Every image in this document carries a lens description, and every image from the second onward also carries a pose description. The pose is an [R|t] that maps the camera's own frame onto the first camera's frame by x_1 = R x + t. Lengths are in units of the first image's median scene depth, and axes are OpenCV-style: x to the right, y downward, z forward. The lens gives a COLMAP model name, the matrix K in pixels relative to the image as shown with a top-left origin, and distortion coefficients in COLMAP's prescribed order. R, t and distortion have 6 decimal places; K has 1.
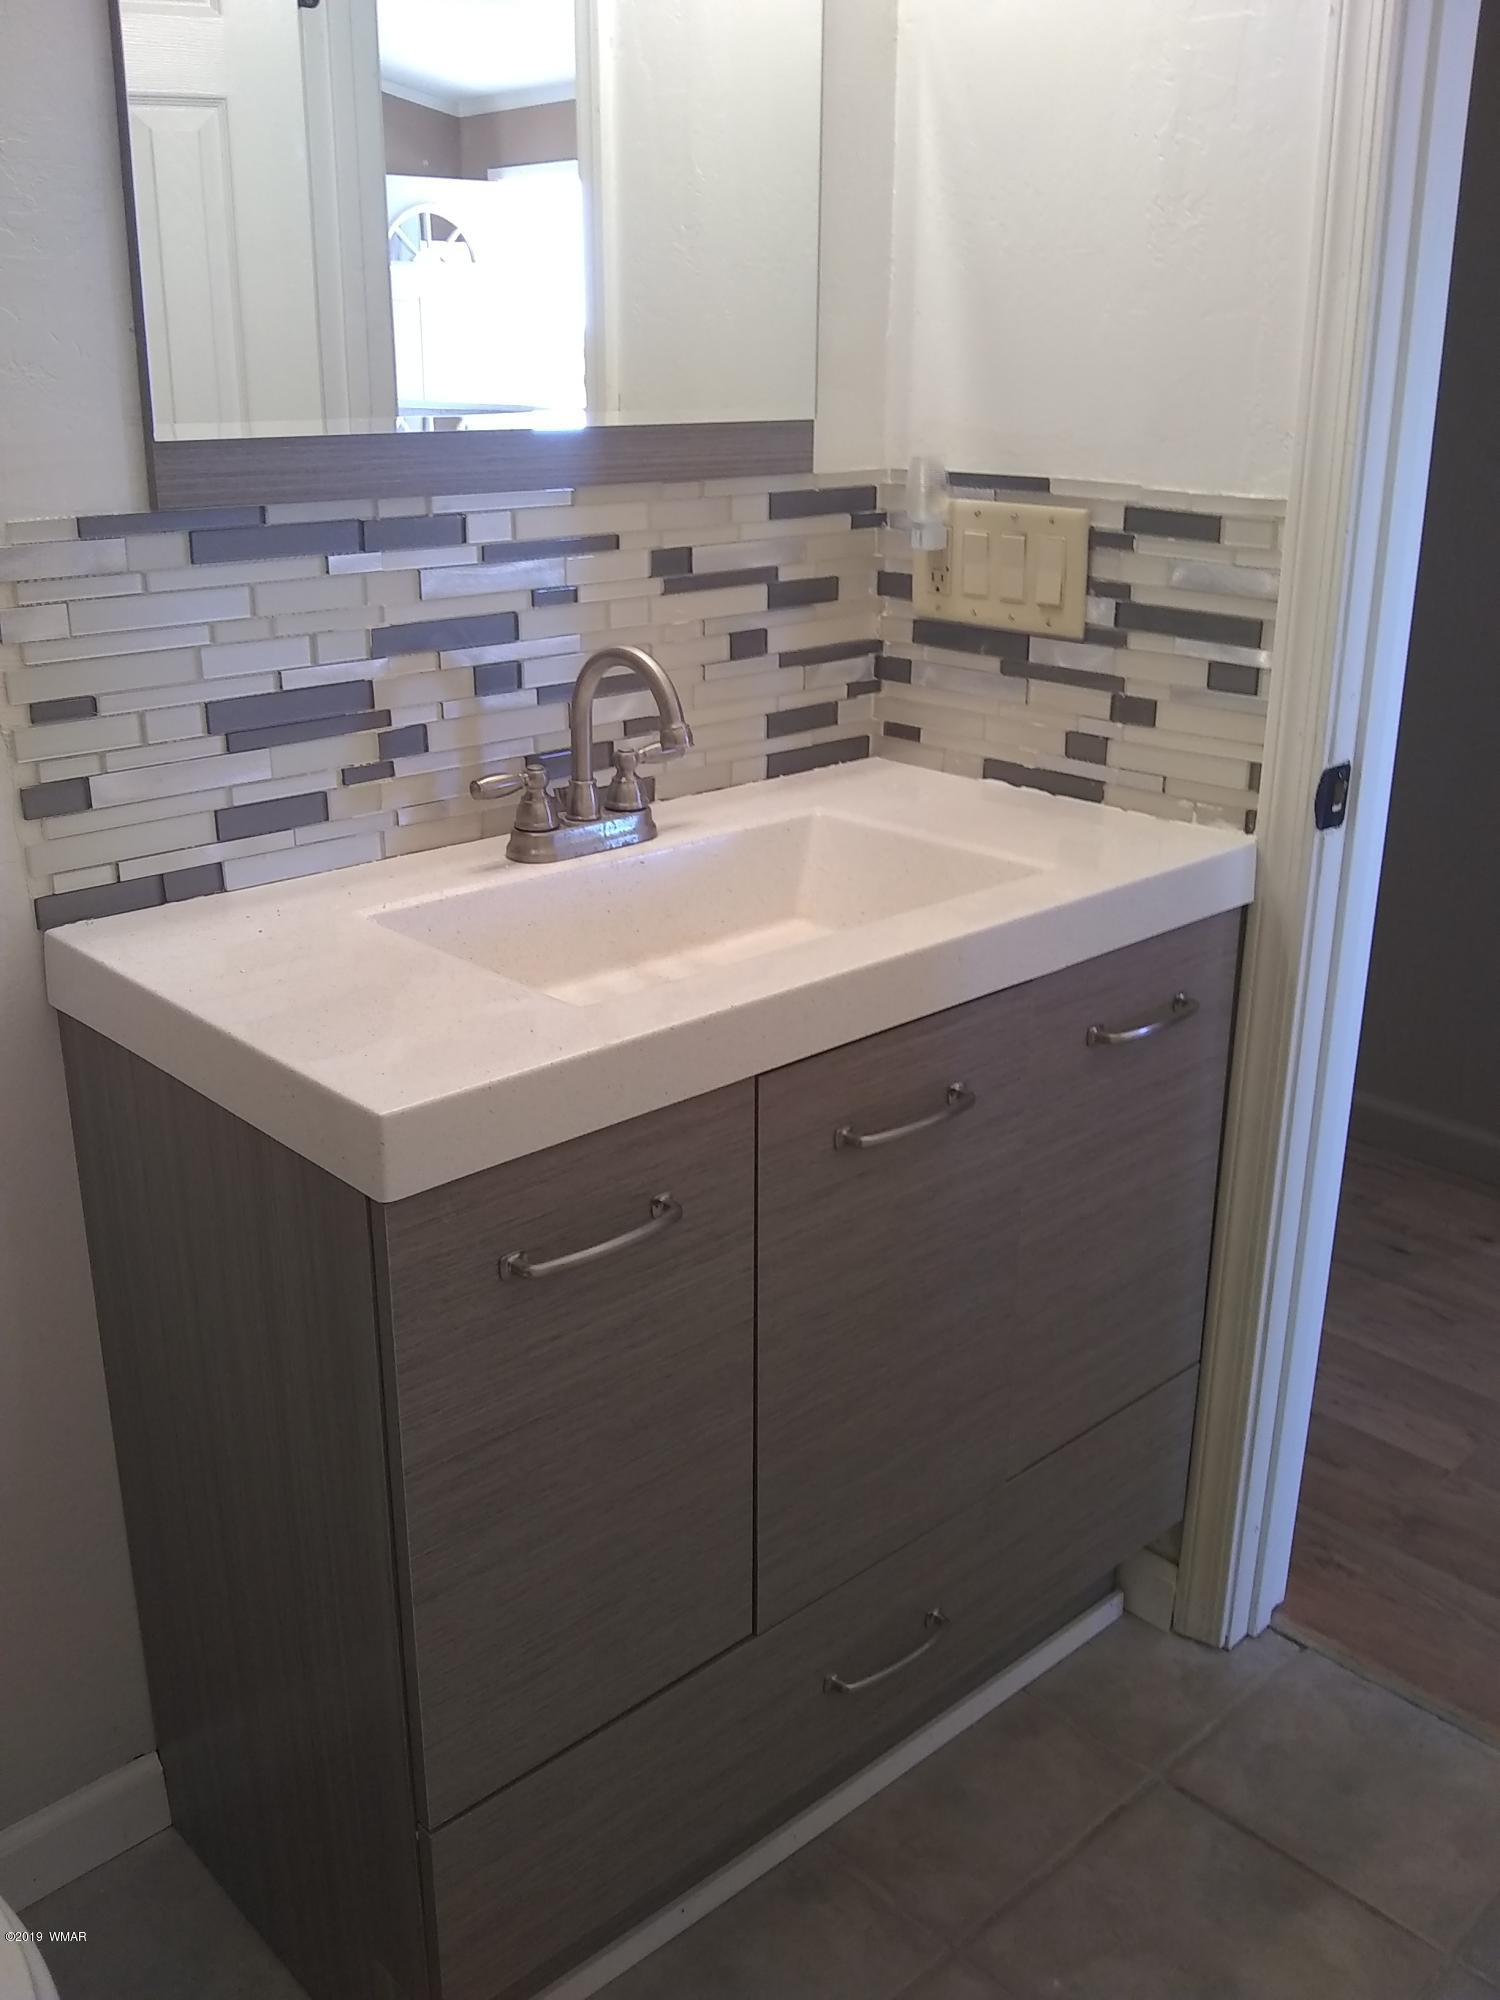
lens RADIAL K [[1815.4, 0, 750.7], [0, 1815.4, 997.6], [0, 0, 1]] dist [0.003474, -0.110598]
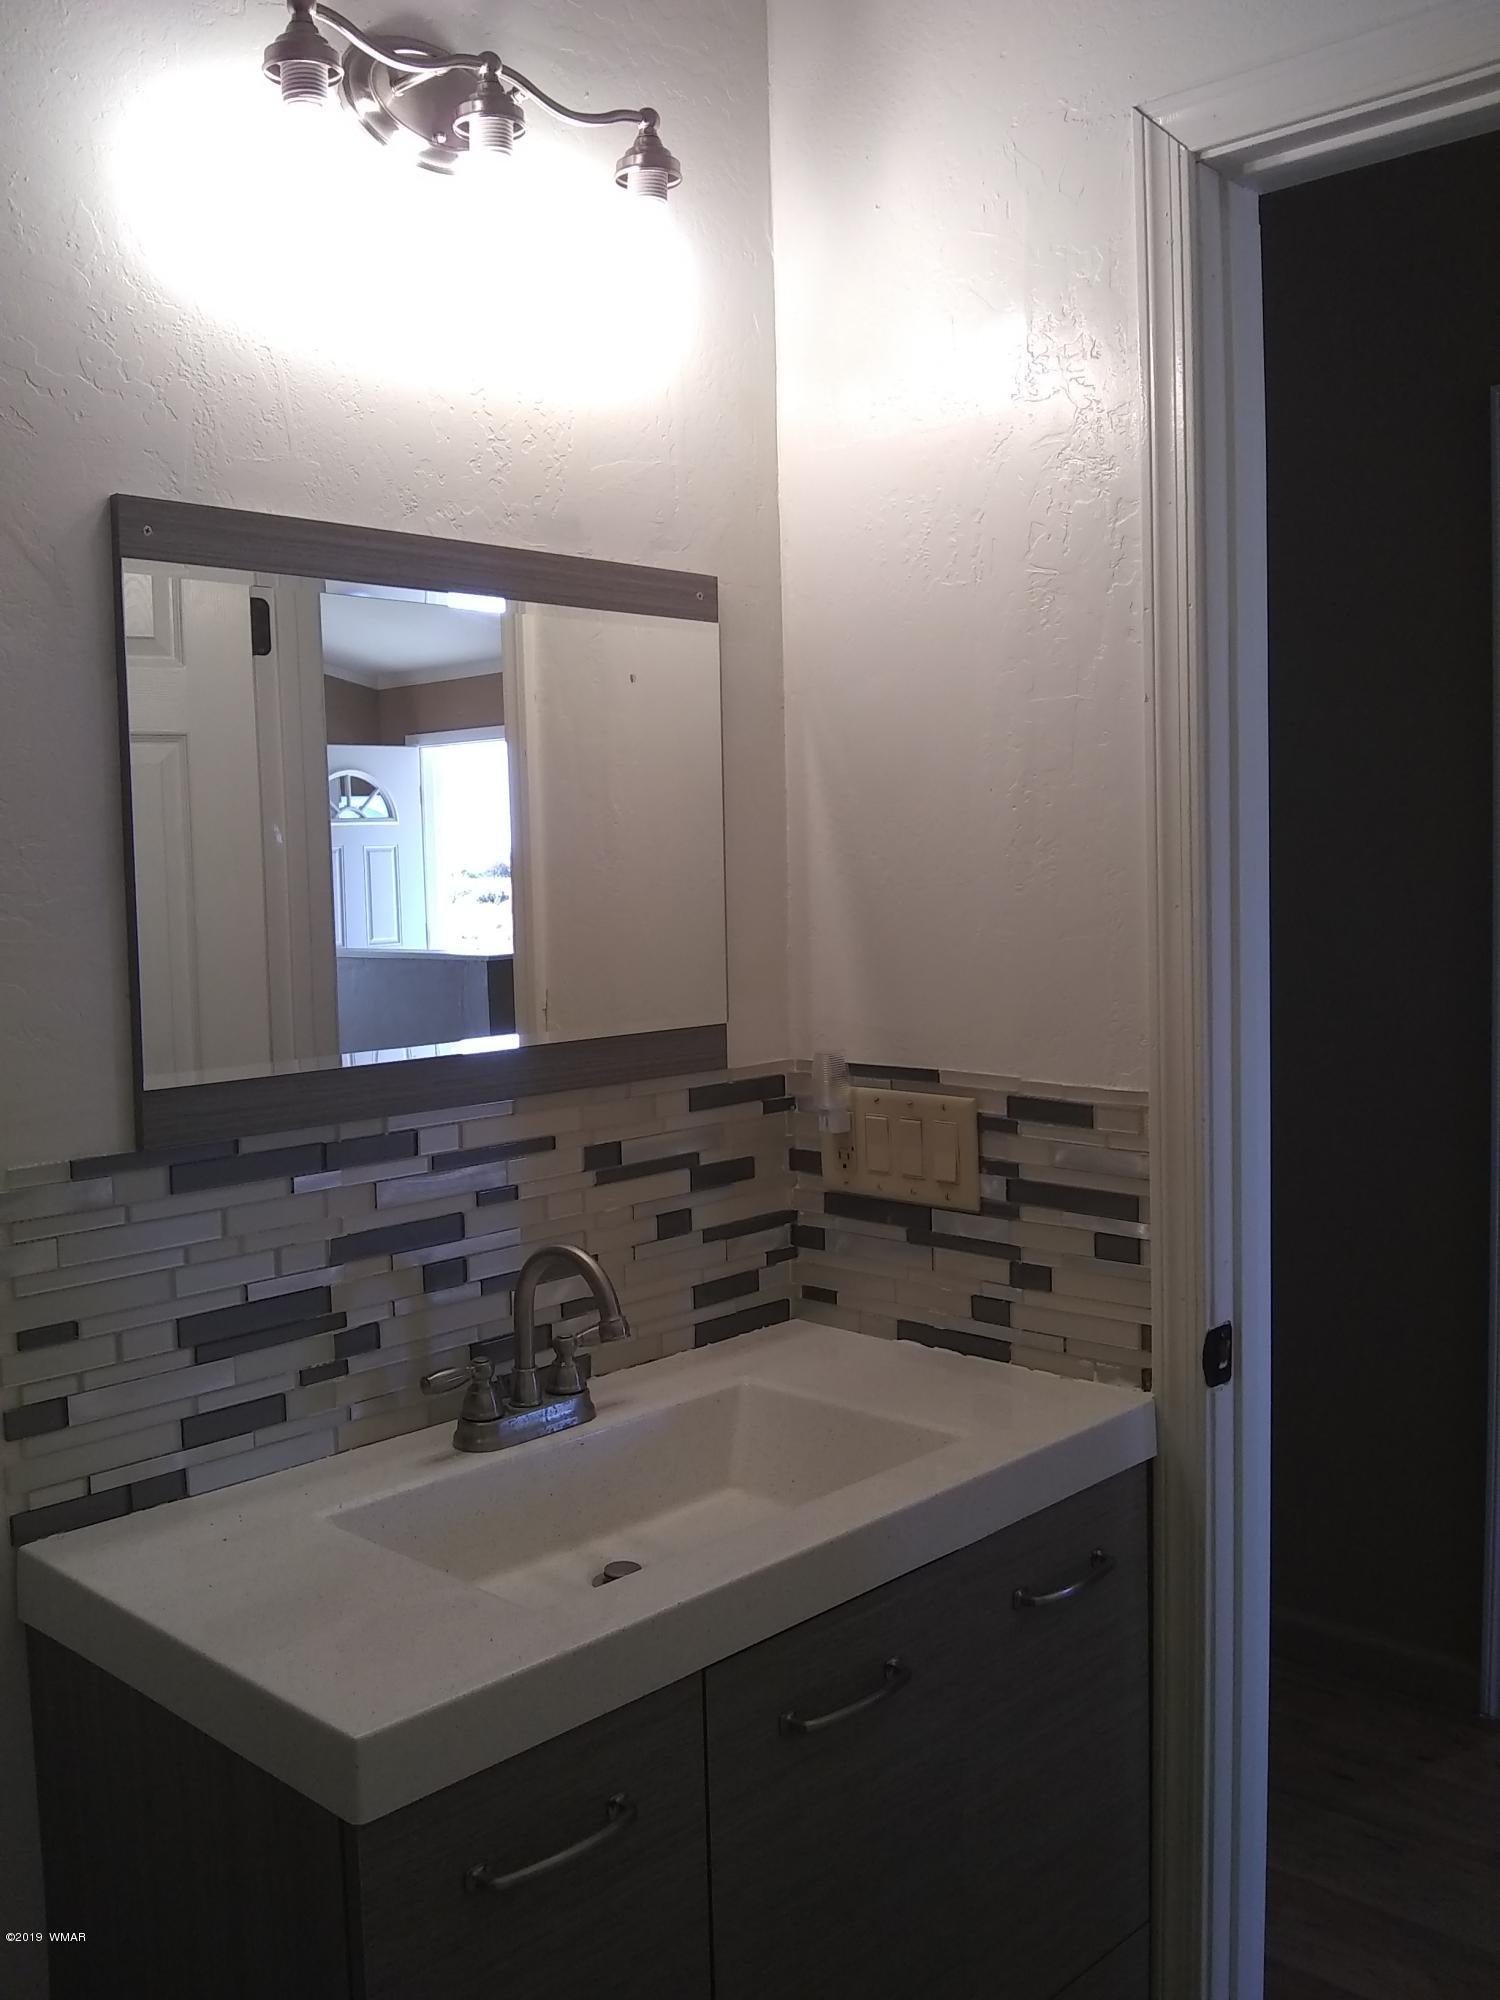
lens RADIAL K [[1826.6, 0, 752.5], [0, 1826.6, 968.6], [0, 0, 1]] dist [0.022652, -0.179858]
pose [[0.997988, -0.031508, 0.055017, -0.011165], [0.045606, 0.959578, -0.277724, -0.041104], [-0.044043, 0.279674, 0.959084, -0.103746]]
